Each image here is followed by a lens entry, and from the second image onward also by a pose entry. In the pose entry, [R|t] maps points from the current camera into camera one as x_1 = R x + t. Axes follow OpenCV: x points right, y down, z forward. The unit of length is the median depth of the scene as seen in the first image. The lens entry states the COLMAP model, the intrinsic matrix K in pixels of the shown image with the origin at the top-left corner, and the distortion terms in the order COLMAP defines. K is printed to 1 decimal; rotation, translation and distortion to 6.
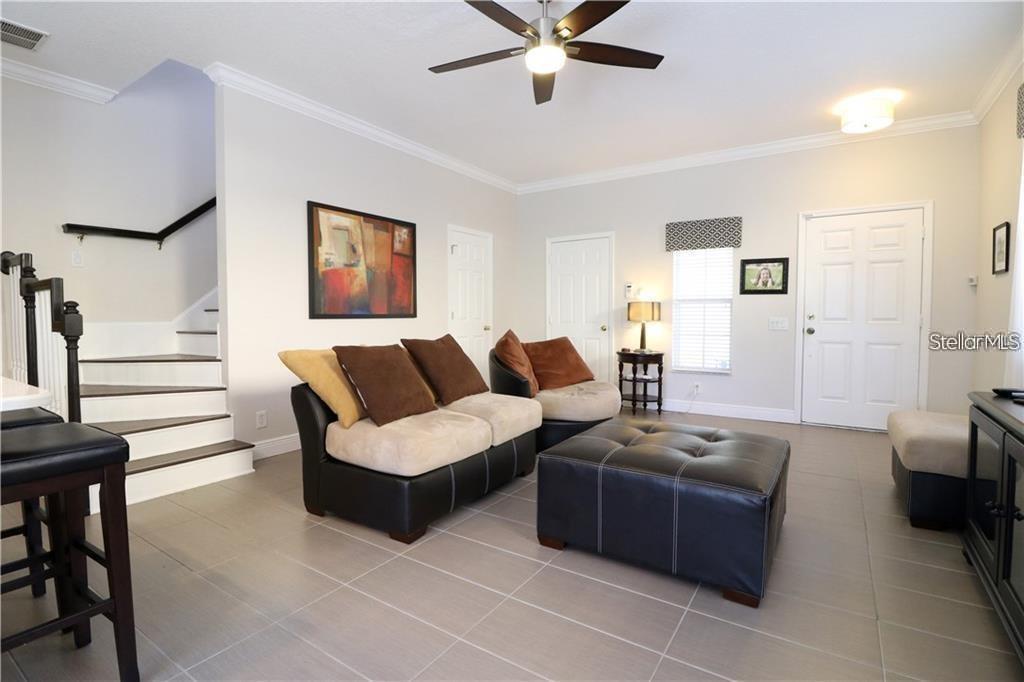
lens RADIAL K [[490.8, 0, 512.0], [0, 490.8, 341.0], [0, 0, 1]] dist [-0.001705, -0.000850]
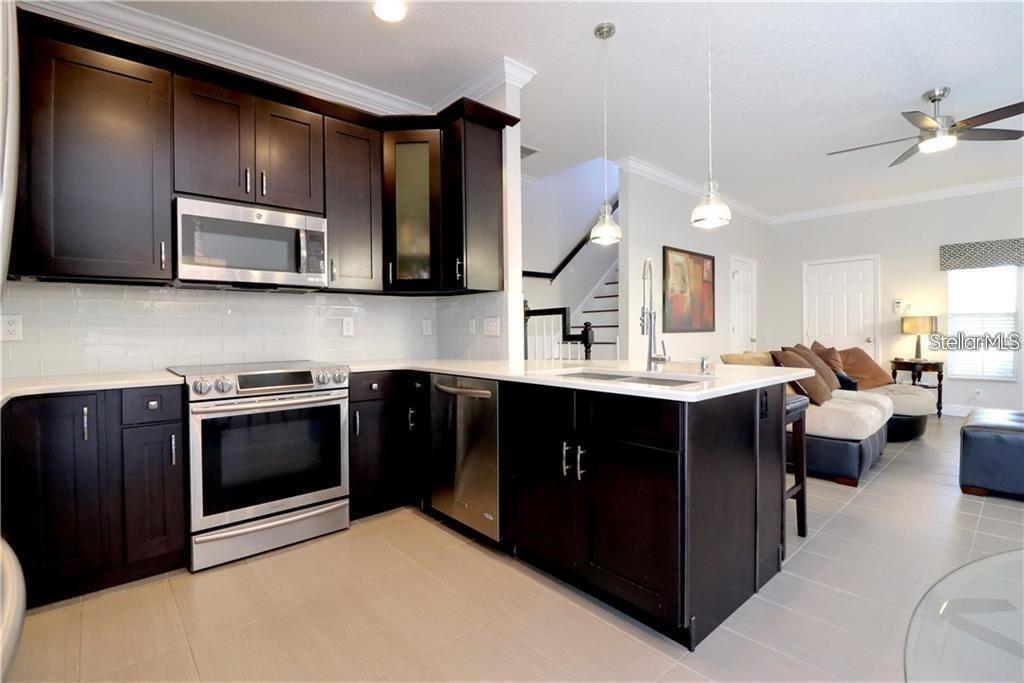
lens RADIAL K [[472.5, 0, 512.0], [0, 472.5, 341.5], [0, 0, 1]] dist [-0.000533, -0.010103]
pose [[0.969405, -0.000736, -0.245465, -0.417735], [-0.005884, 0.999638, -0.026235, 0.012816], [0.245396, 0.026876, 0.969050, -0.299033]]
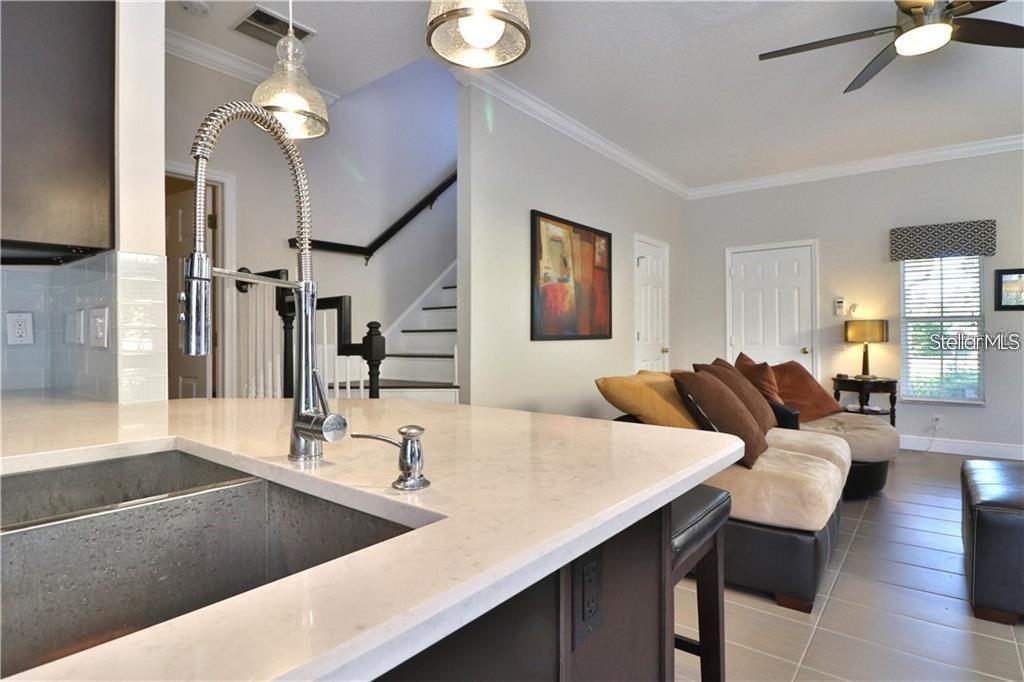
lens RADIAL K [[541.6, 0, 512.0], [0, 541.6, 341.0], [0, 0, 1]] dist [0.000406, -0.001724]
pose [[0.997083, -0.000461, -0.076325, -0.313546], [-0.002653, 0.999168, -0.040702, -0.003323], [0.076281, 0.040786, 0.996252, 0.013330]]
